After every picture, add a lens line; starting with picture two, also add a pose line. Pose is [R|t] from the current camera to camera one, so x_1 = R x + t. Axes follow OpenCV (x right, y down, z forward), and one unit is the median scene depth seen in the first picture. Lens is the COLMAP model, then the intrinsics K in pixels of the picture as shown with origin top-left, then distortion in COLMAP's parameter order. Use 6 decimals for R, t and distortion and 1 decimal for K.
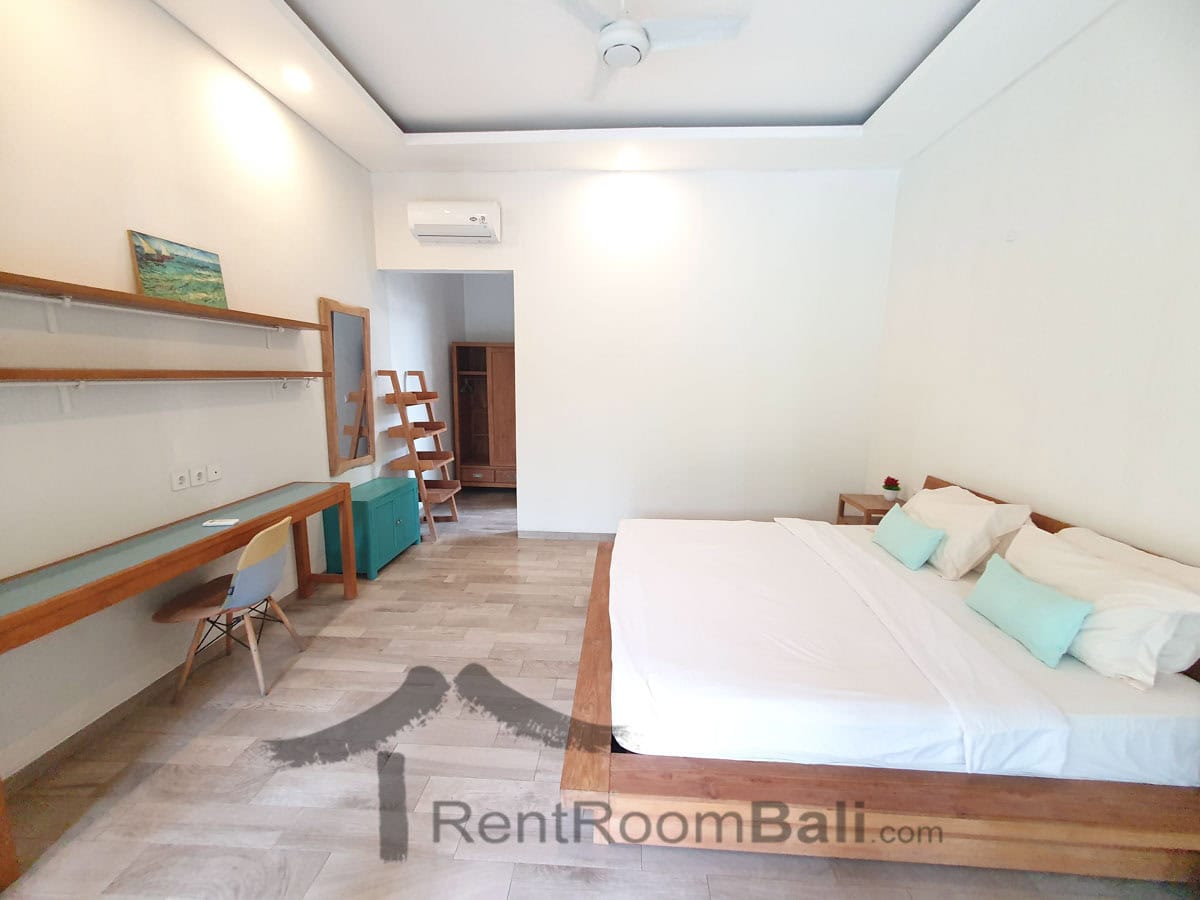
lens RADIAL K [[475.7, 0, 599.9], [0, 475.7, 448.5], [0, 0, 1]] dist [0.002438, 0.000201]
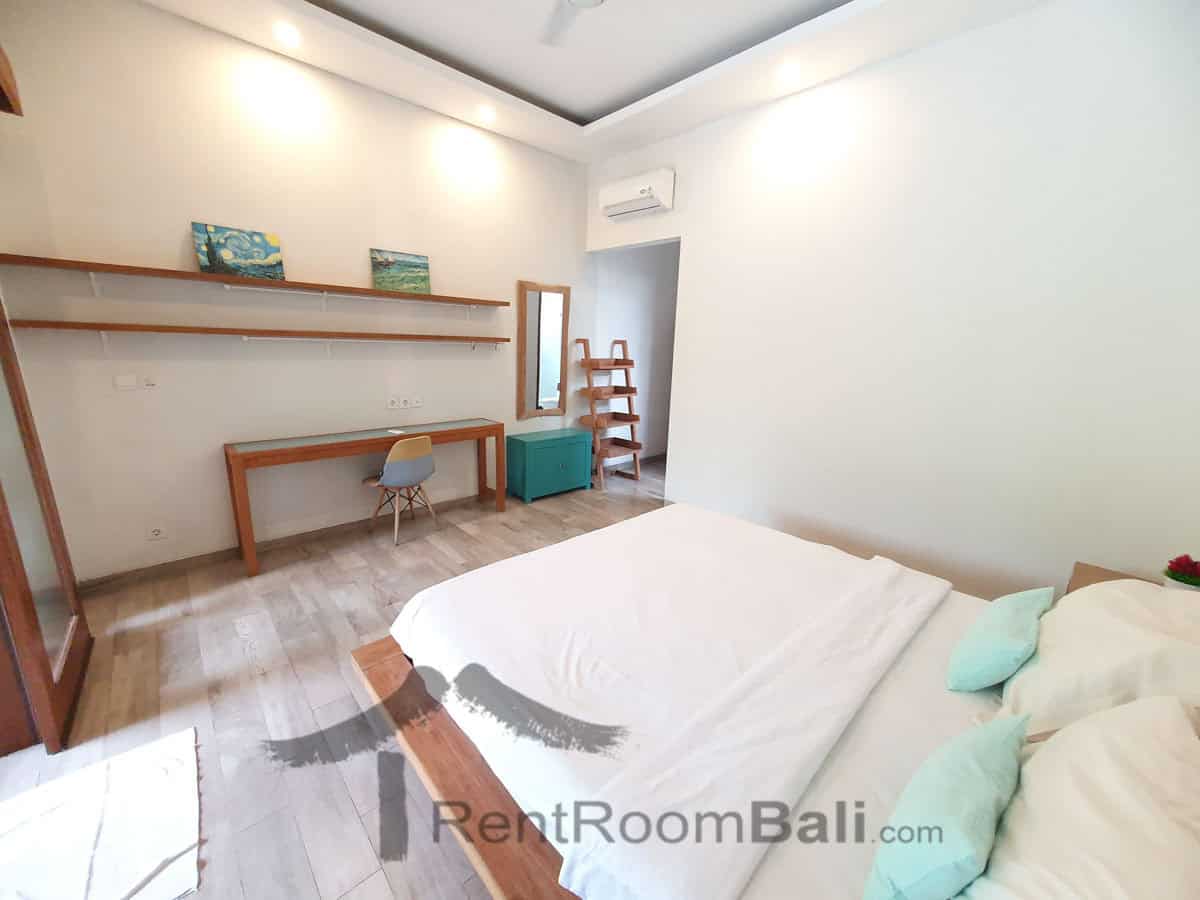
lens RADIAL K [[475.7, 0, 600.9], [0, 475.7, 452.0], [0, 0, 1]] dist [0.002438, 0.000201]
pose [[0.725953, 0.169466, -0.666538, 0.556496], [-0.129856, 0.985509, 0.109132, -0.029954], [0.675374, 0.007329, 0.737439, 0.220087]]
